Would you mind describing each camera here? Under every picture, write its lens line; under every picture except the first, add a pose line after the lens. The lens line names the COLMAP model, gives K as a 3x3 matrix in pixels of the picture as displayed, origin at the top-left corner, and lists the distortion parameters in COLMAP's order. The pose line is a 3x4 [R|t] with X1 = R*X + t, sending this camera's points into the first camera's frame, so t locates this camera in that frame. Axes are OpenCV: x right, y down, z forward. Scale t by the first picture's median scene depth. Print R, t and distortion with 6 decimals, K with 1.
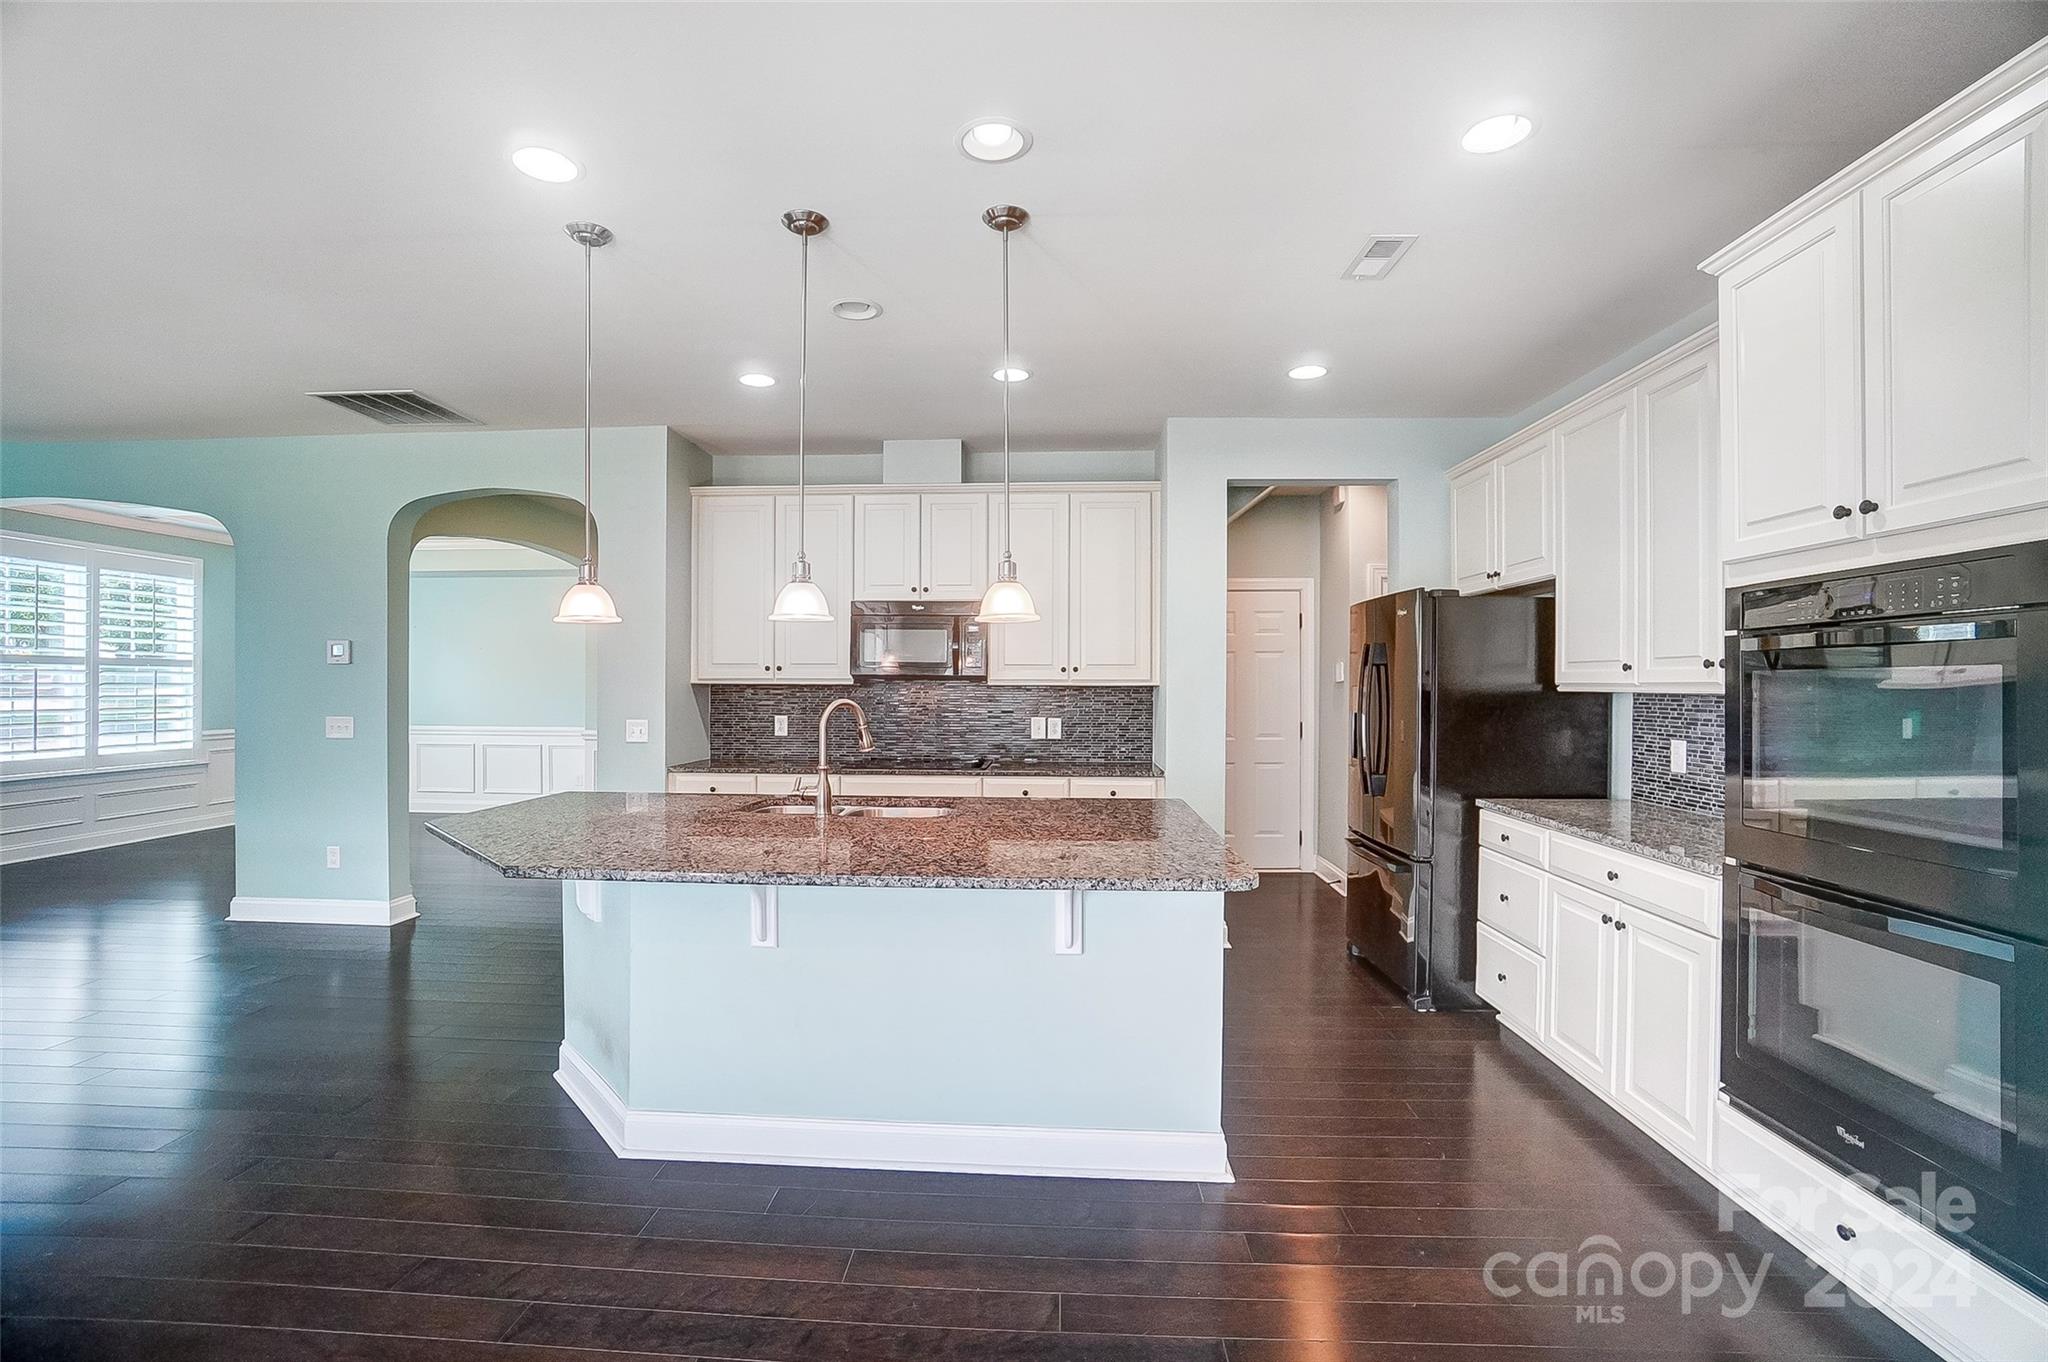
lens RADIAL K [[921.7, 0, 1017.0], [0, 921.7, 690.6], [0, 0, 1]] dist [-0.049529, 0.021832]
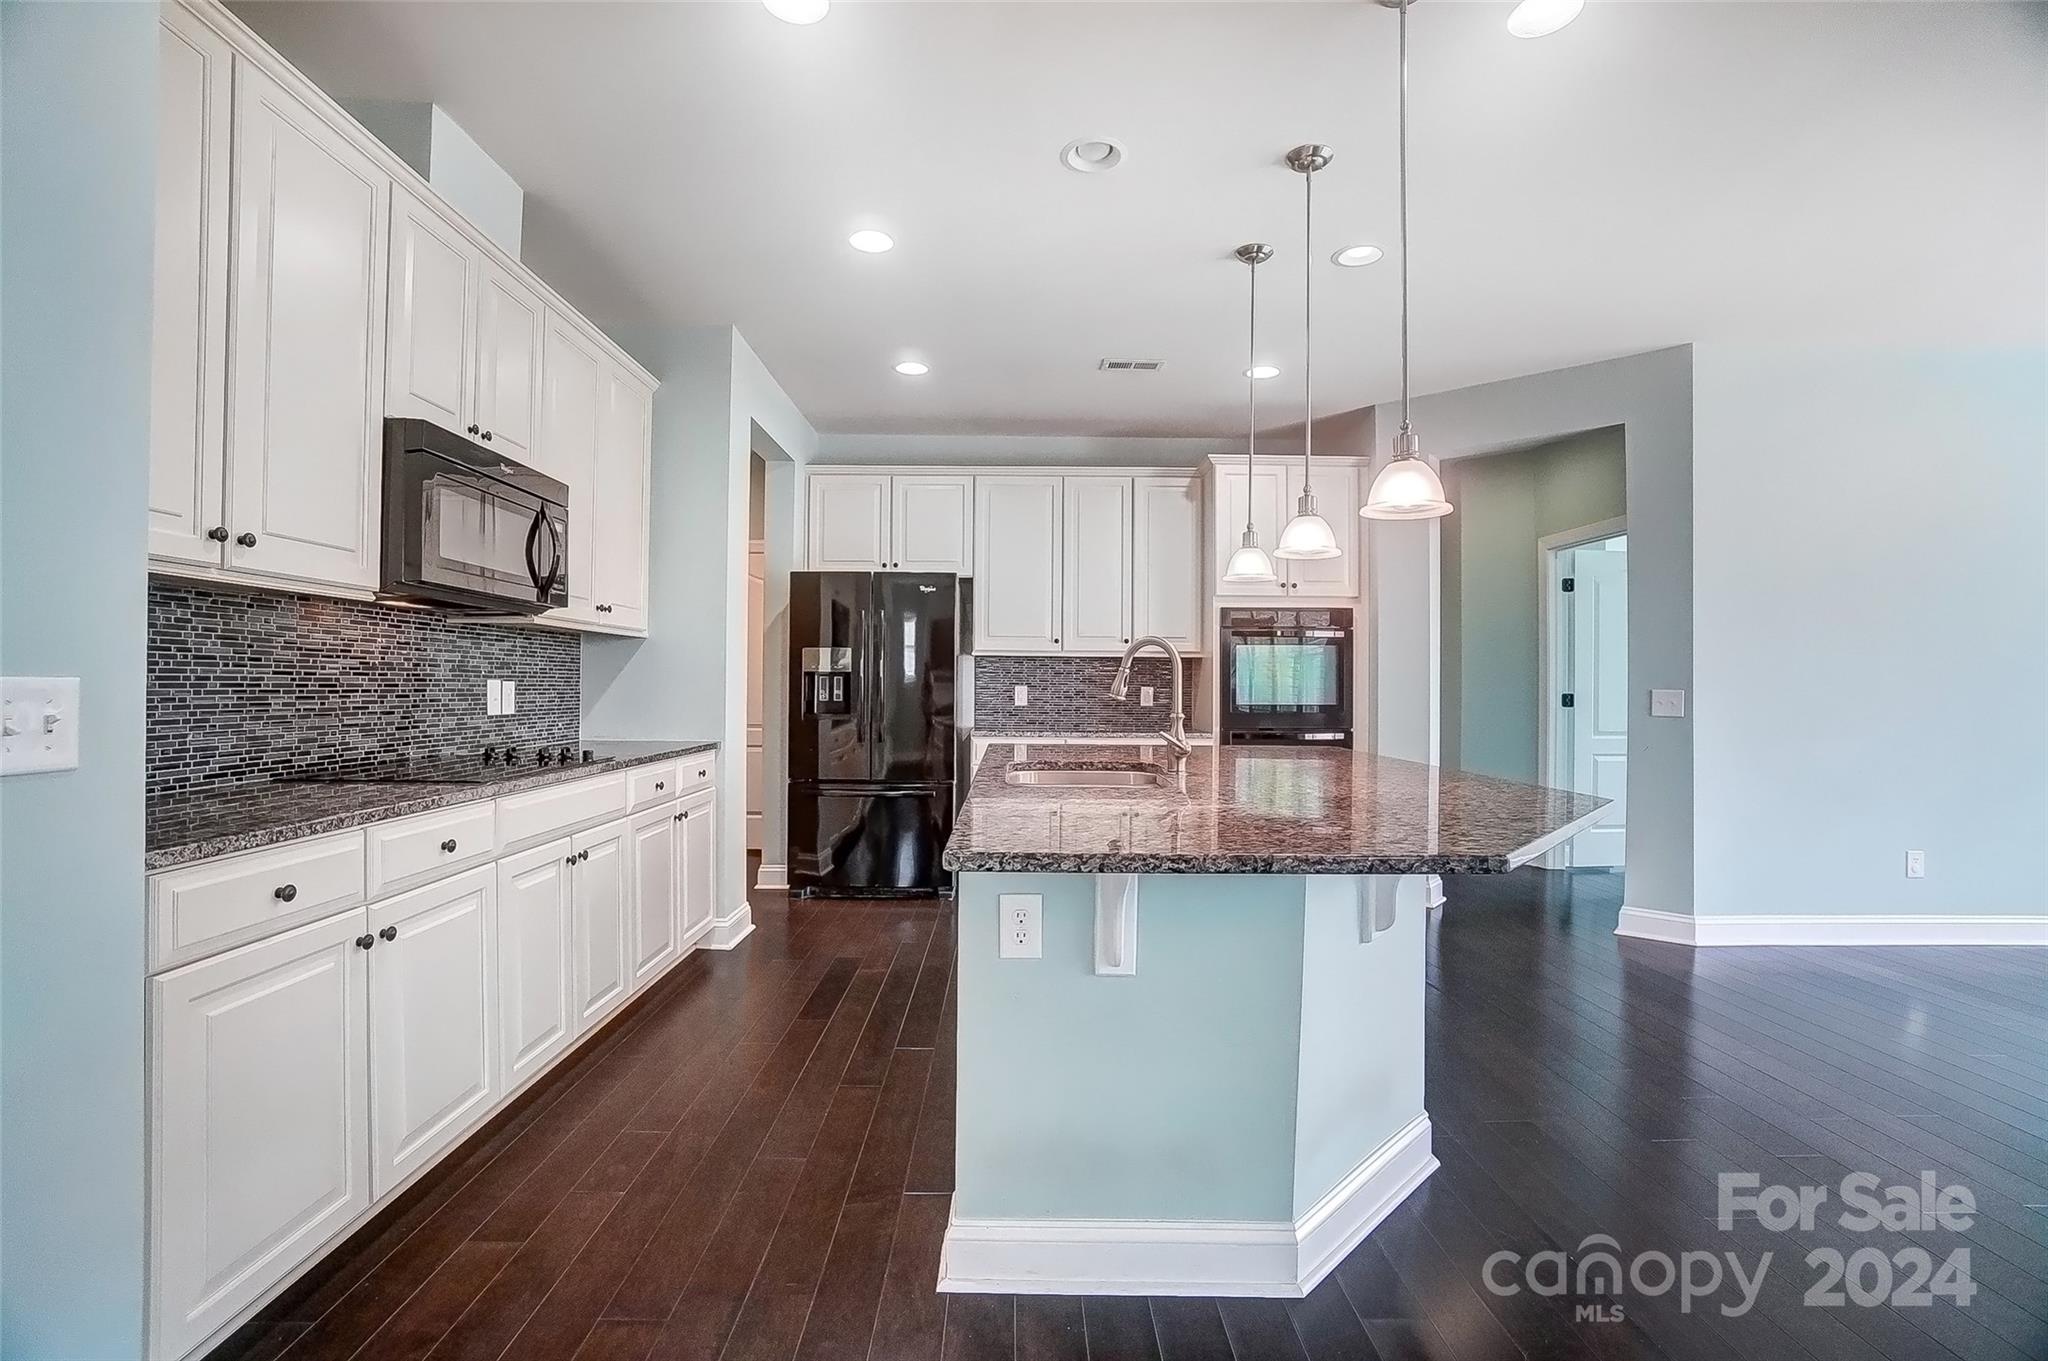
lens RADIAL K [[907.2, 0, 1017.8], [0, 907.2, 682.7], [0, 0, 1]] dist [-0.062198, 0.022073]
pose [[-0.055497, -0.000777, 0.998459, -0.860986], [-0.000894, 0.999999, 0.000728, 0.043380], [-0.998458, -0.000853, -0.055498, 0.994361]]
